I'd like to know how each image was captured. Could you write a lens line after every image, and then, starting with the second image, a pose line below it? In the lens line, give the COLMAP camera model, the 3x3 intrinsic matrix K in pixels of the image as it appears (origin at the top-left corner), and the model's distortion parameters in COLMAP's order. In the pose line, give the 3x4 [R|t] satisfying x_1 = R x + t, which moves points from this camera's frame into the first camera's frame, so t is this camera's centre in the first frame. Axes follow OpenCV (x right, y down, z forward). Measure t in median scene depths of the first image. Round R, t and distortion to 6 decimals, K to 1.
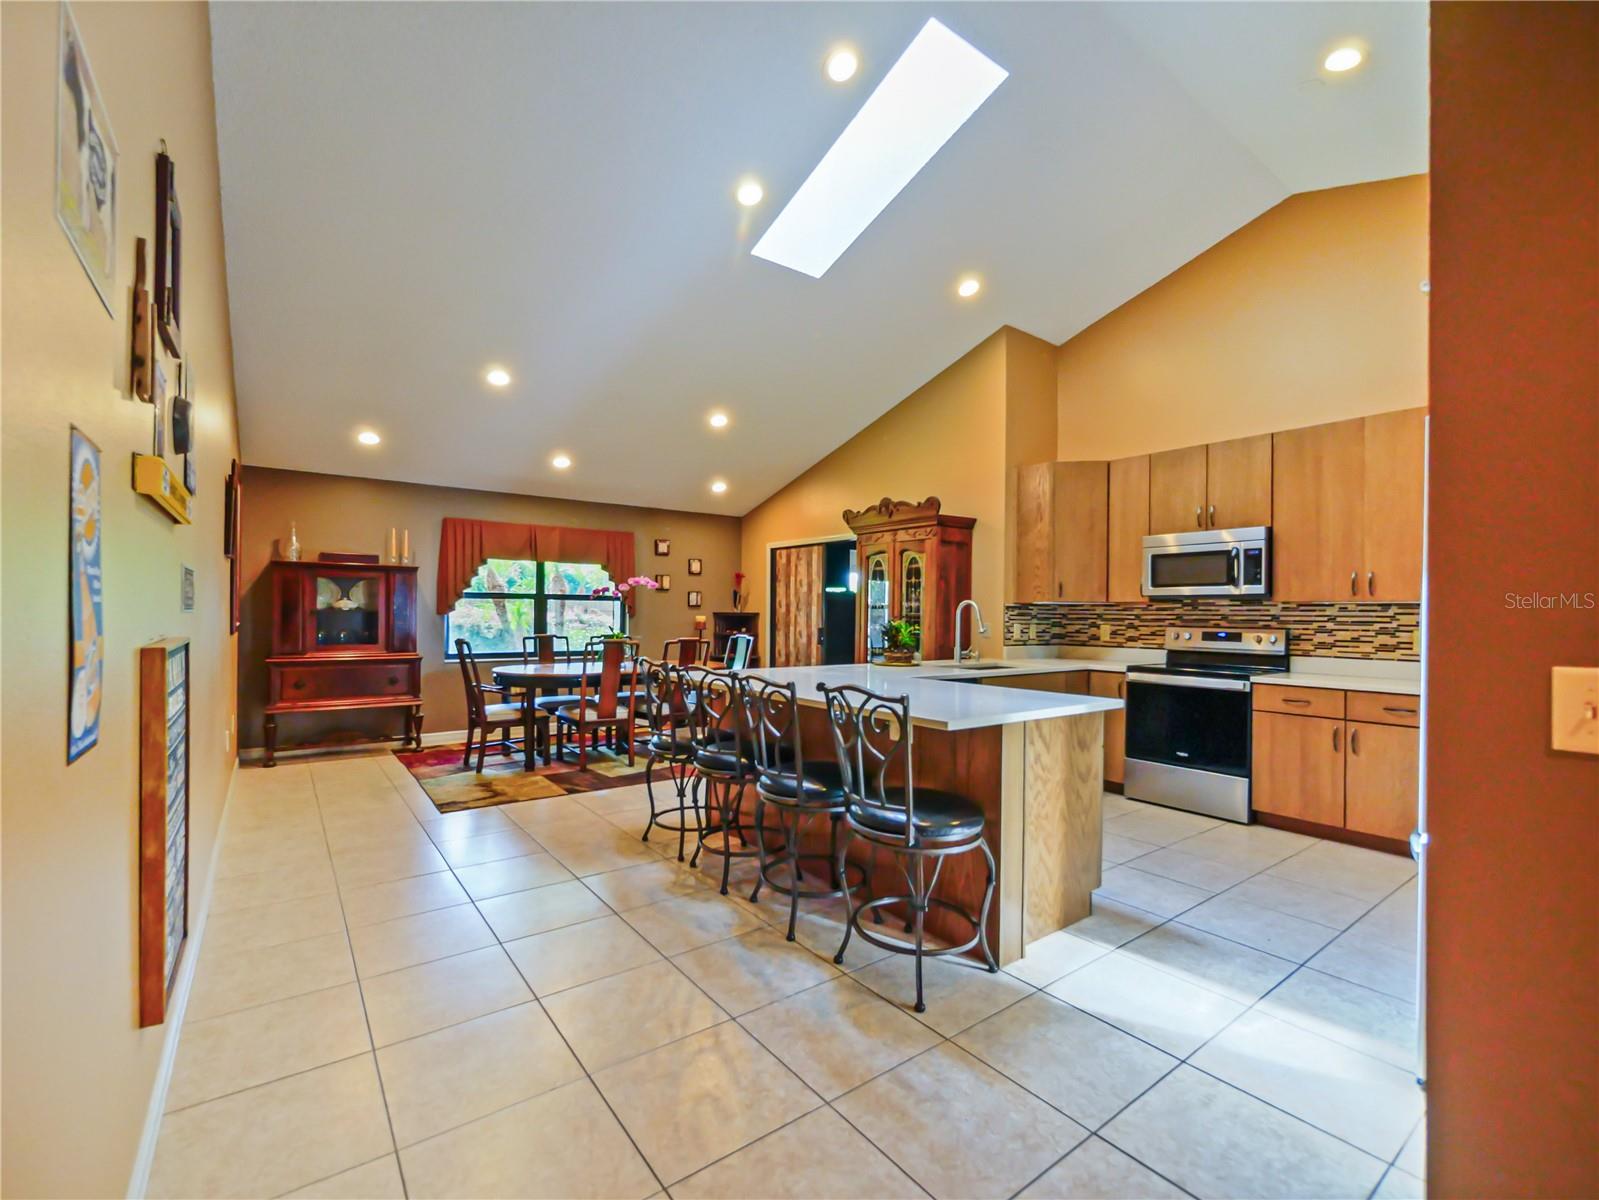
lens RADIAL K [[697.4, 0, 787.7], [0, 697.4, 607.2], [0, 0, 1]] dist [-0.002005, 0.000405]
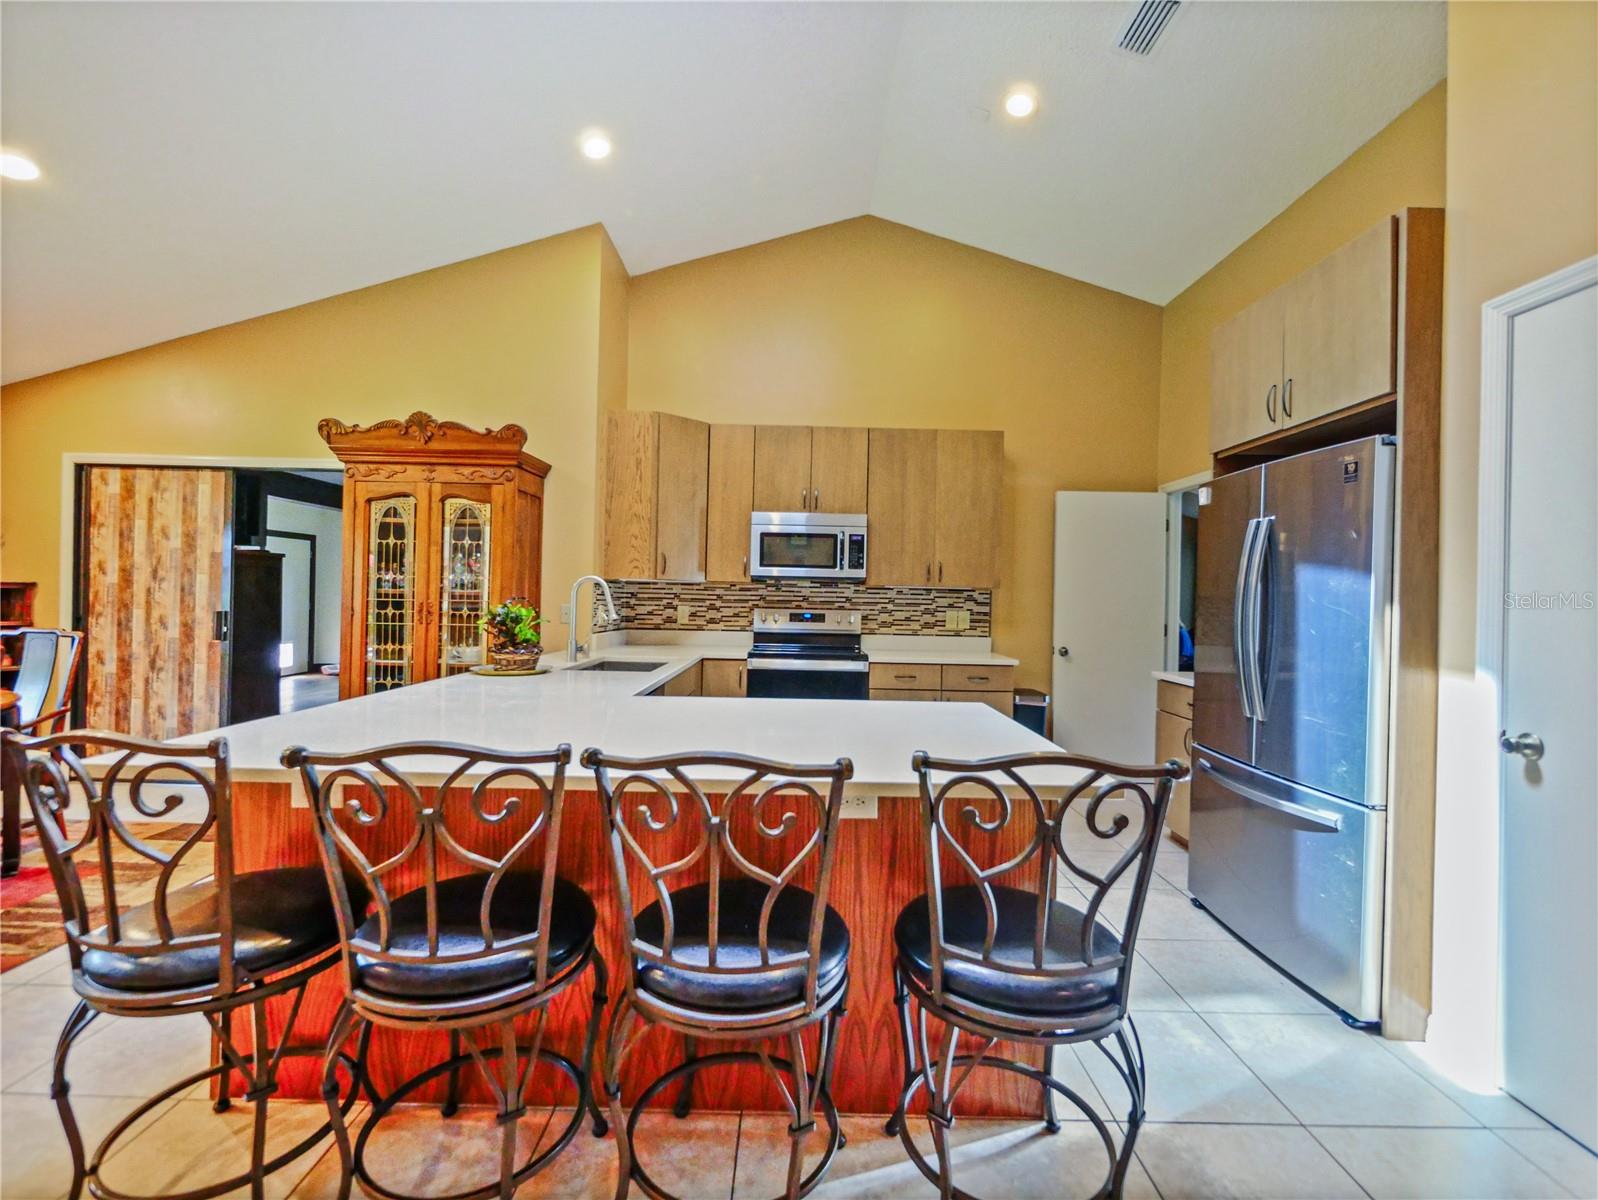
lens RADIAL K [[699.5, 0, 799.6], [0, 699.5, 589.8], [0, 0, 1]] dist [-0.002996, -0.000087]
pose [[0.597281, 0.010002, 0.801970, -0.185796], [-0.022135, 0.999747, 0.004018, -0.002288], [-0.801727, -0.020152, 0.597351, 0.357829]]
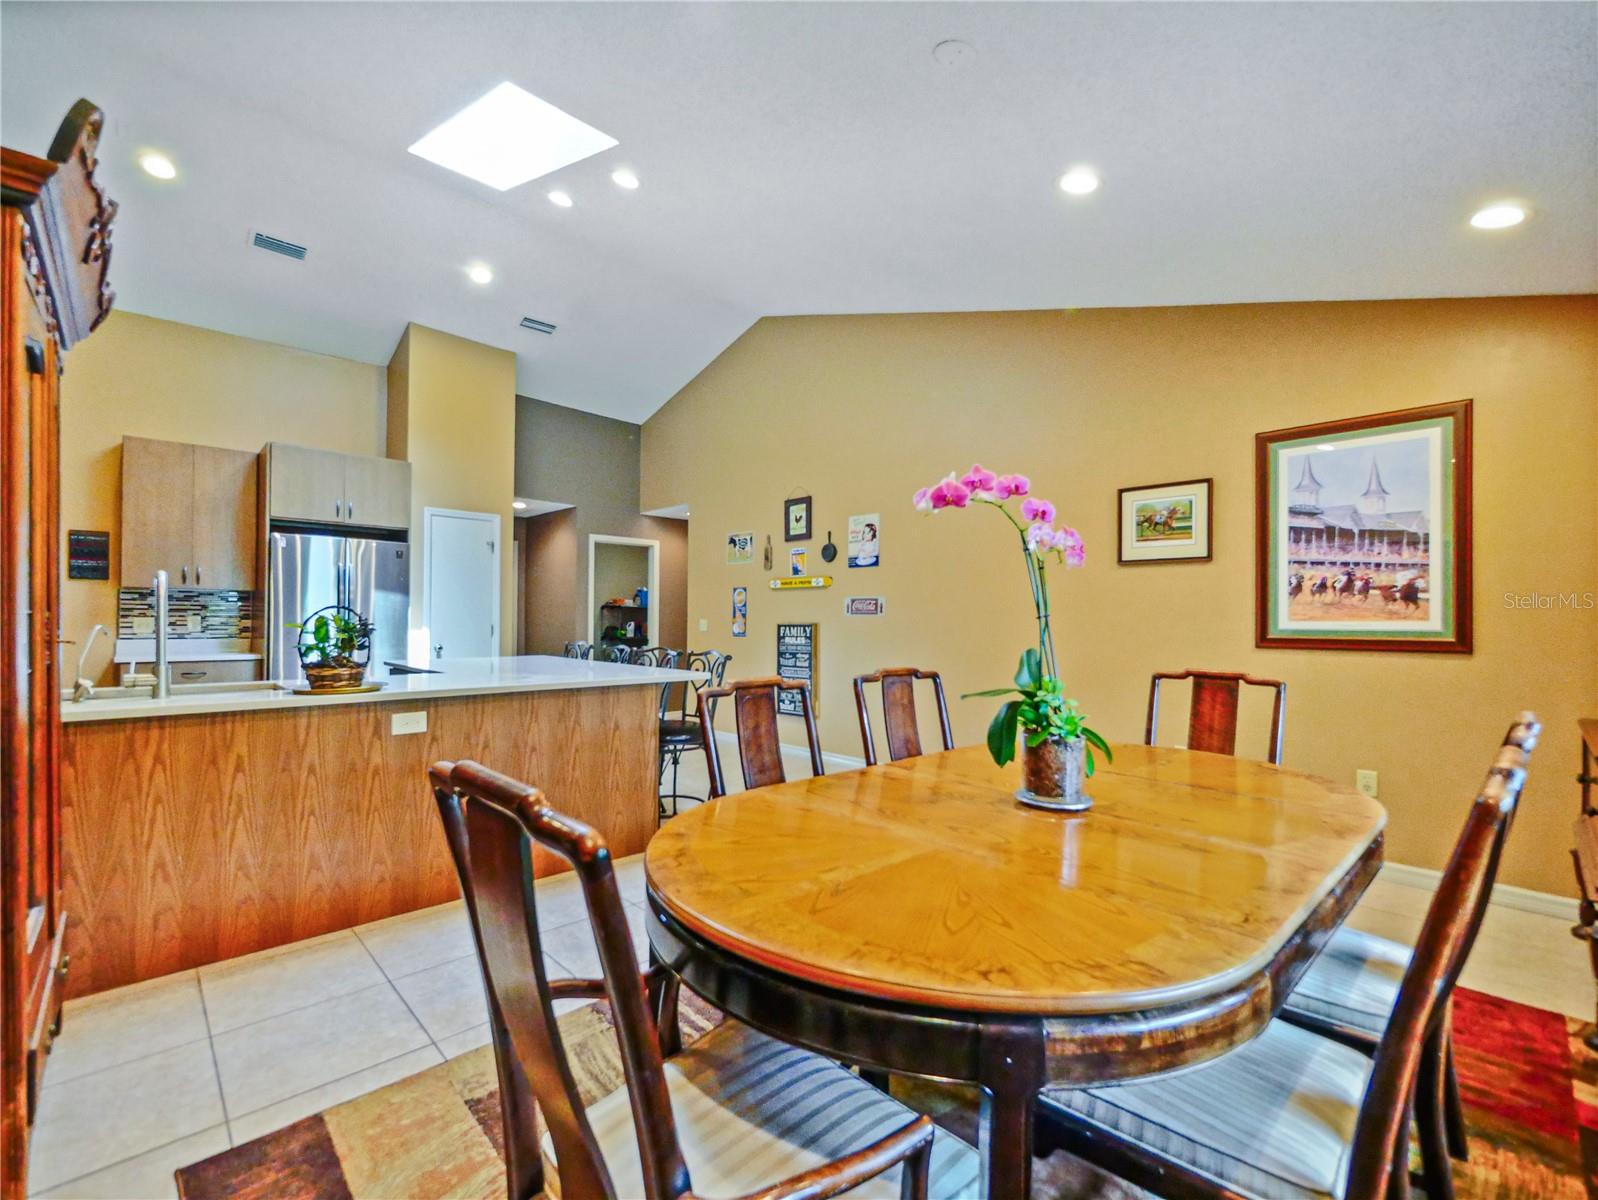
lens RADIAL K [[699.5, 0, 798.3], [0, 699.5, 607.1], [0, 0, 1]] dist [-0.002996, -0.000087]
pose [[-0.992566, -0.021771, -0.119748, -0.142165], [-0.018681, 0.999464, -0.026867, 0.019602], [0.120269, -0.024430, -0.992441, 1.446647]]
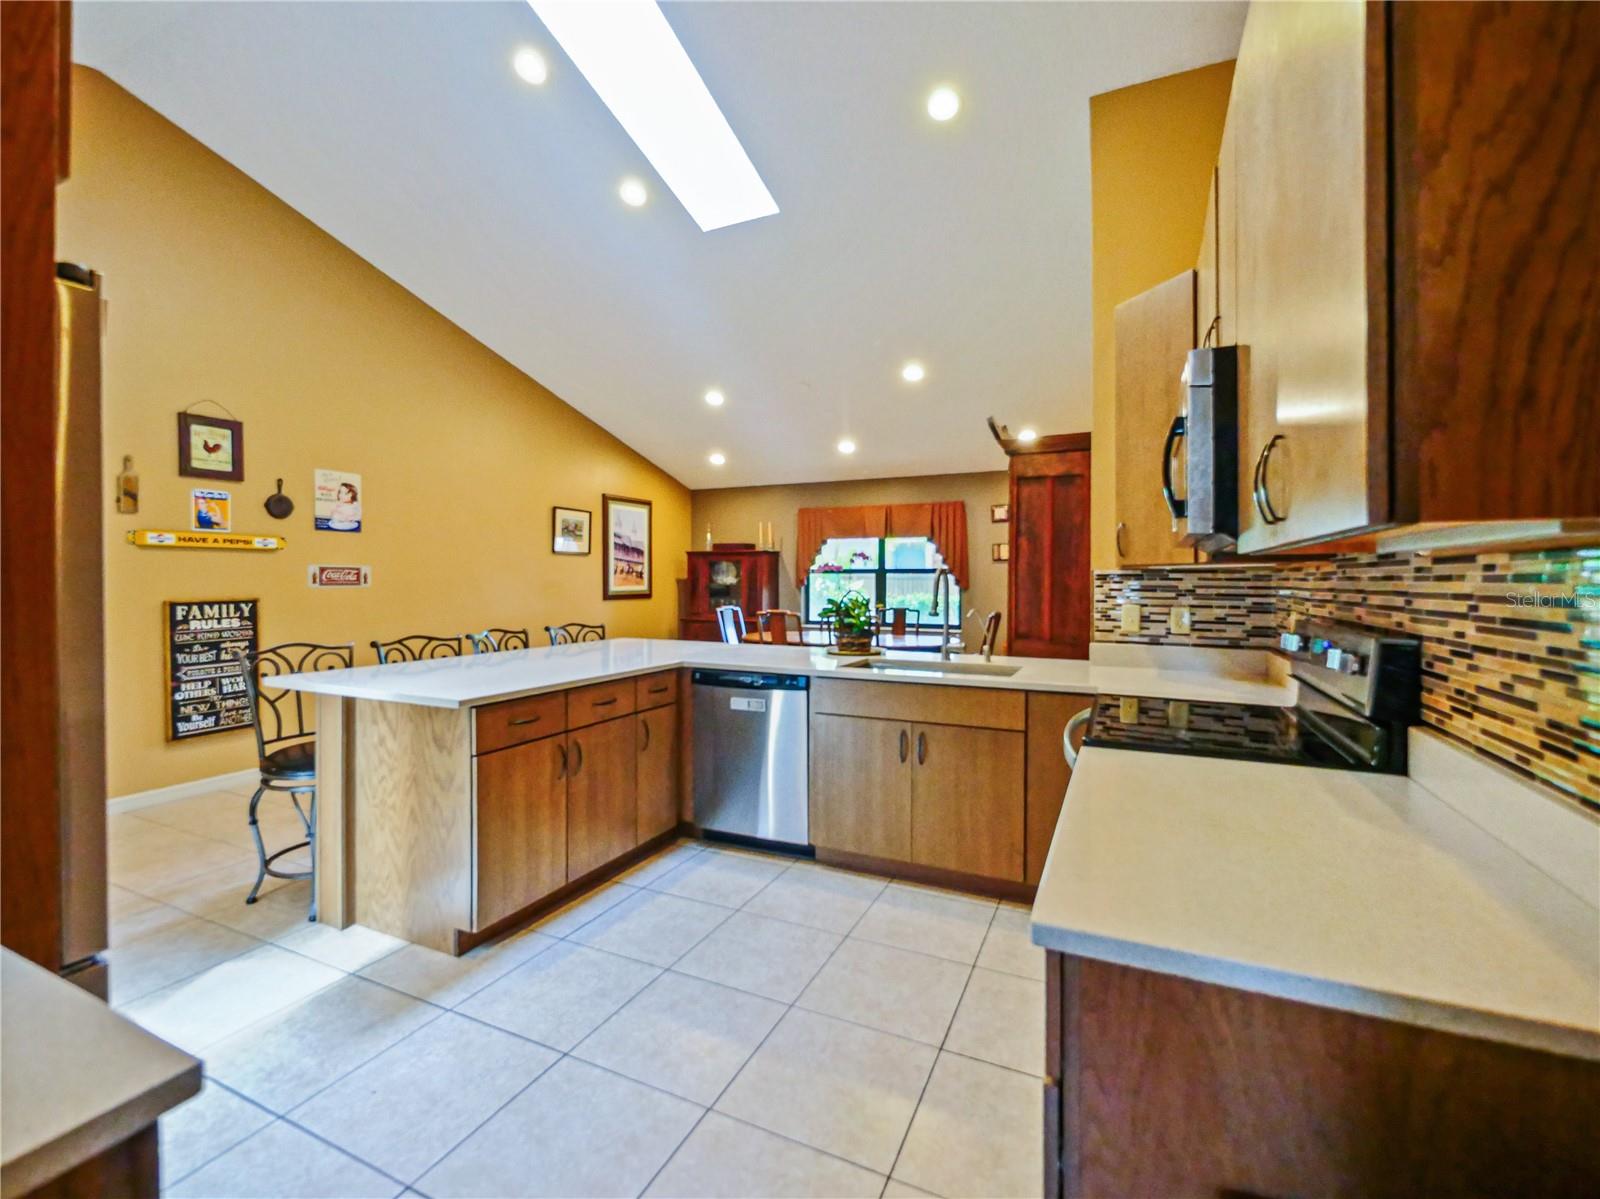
lens RADIAL K [[697.8, 0, 814.9], [0, 697.8, 581.2], [0, 0, 1]] dist [-0.002005, 0.000405]
pose [[0.482080, -0.007403, -0.876096, 0.735050], [0.009805, 0.999947, -0.003055, 0.004067], [0.876072, -0.007117, 0.482127, 0.528492]]
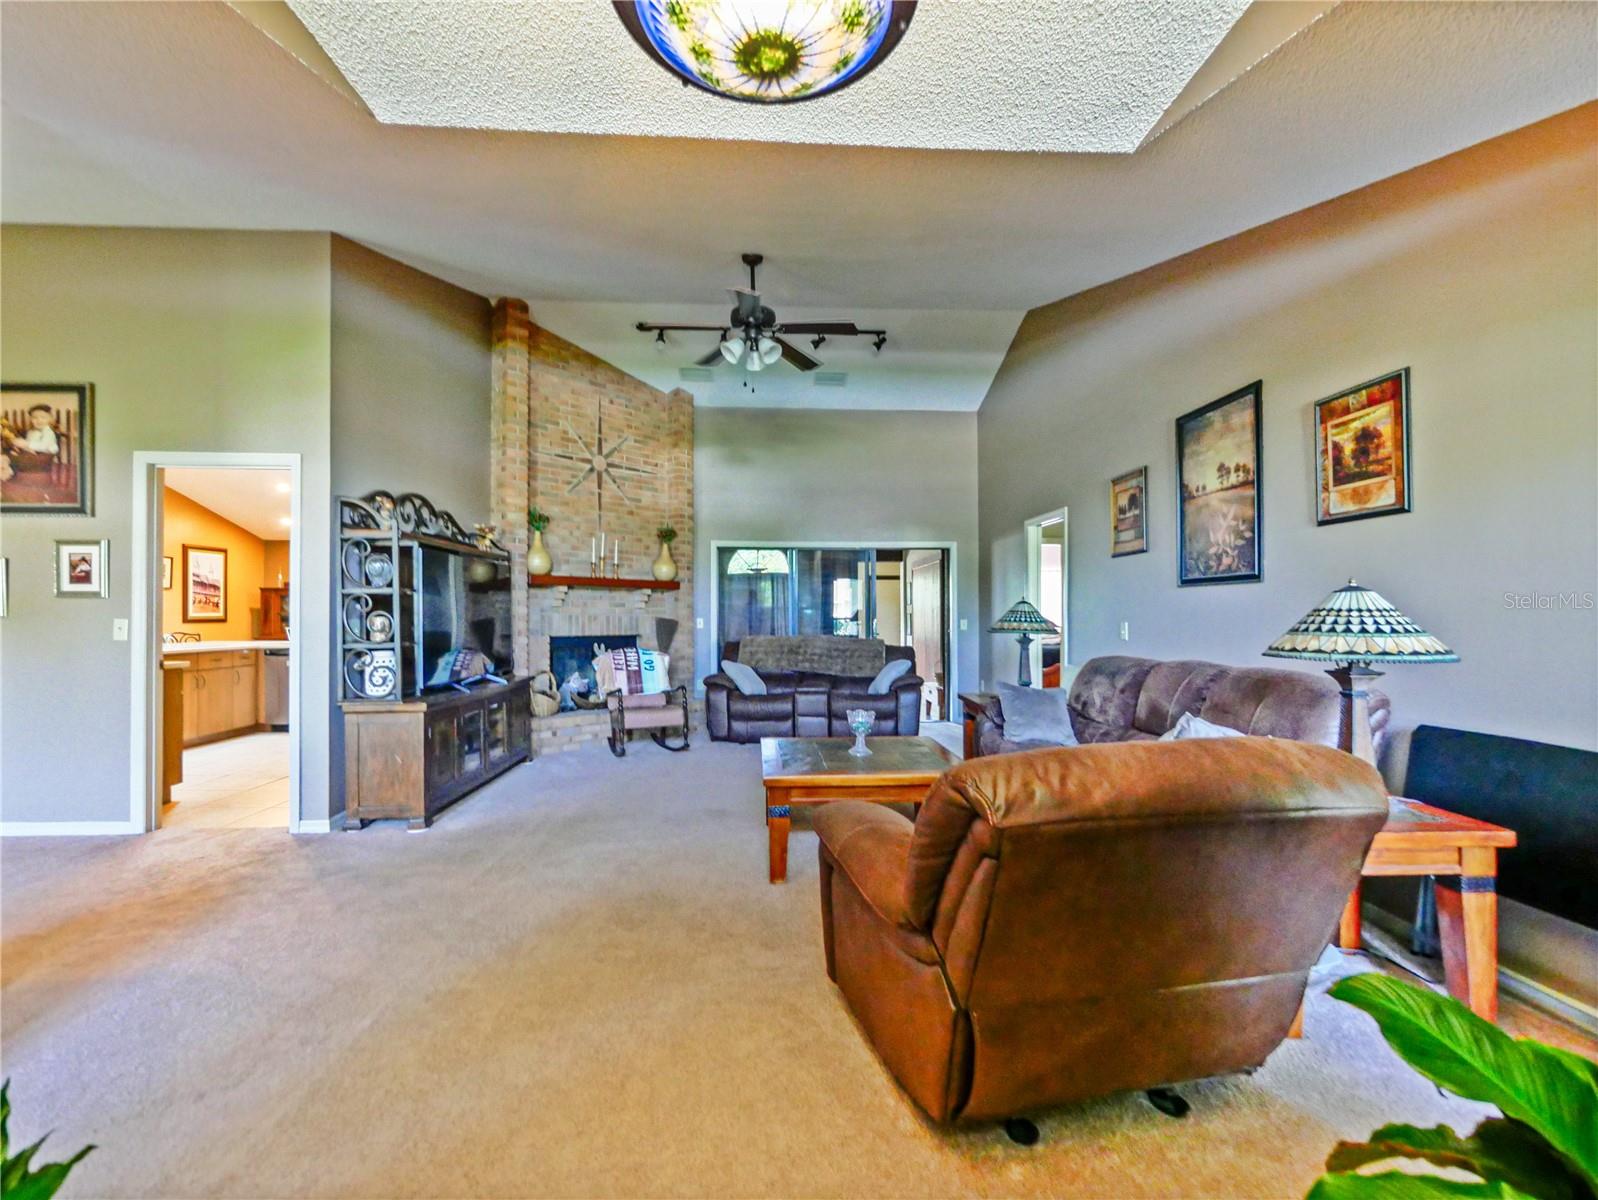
lens RADIAL K [[699.5, 0, 799.6], [0, 699.5, 609.5], [0, 0, 1]] dist [-0.002996, -0.000087]
pose [[0.831478, -0.012454, -0.555417, 1.697487], [0.011331, 0.999921, -0.005458, 0.024536], [0.555441, -0.001756, 0.831554, 0.201044]]
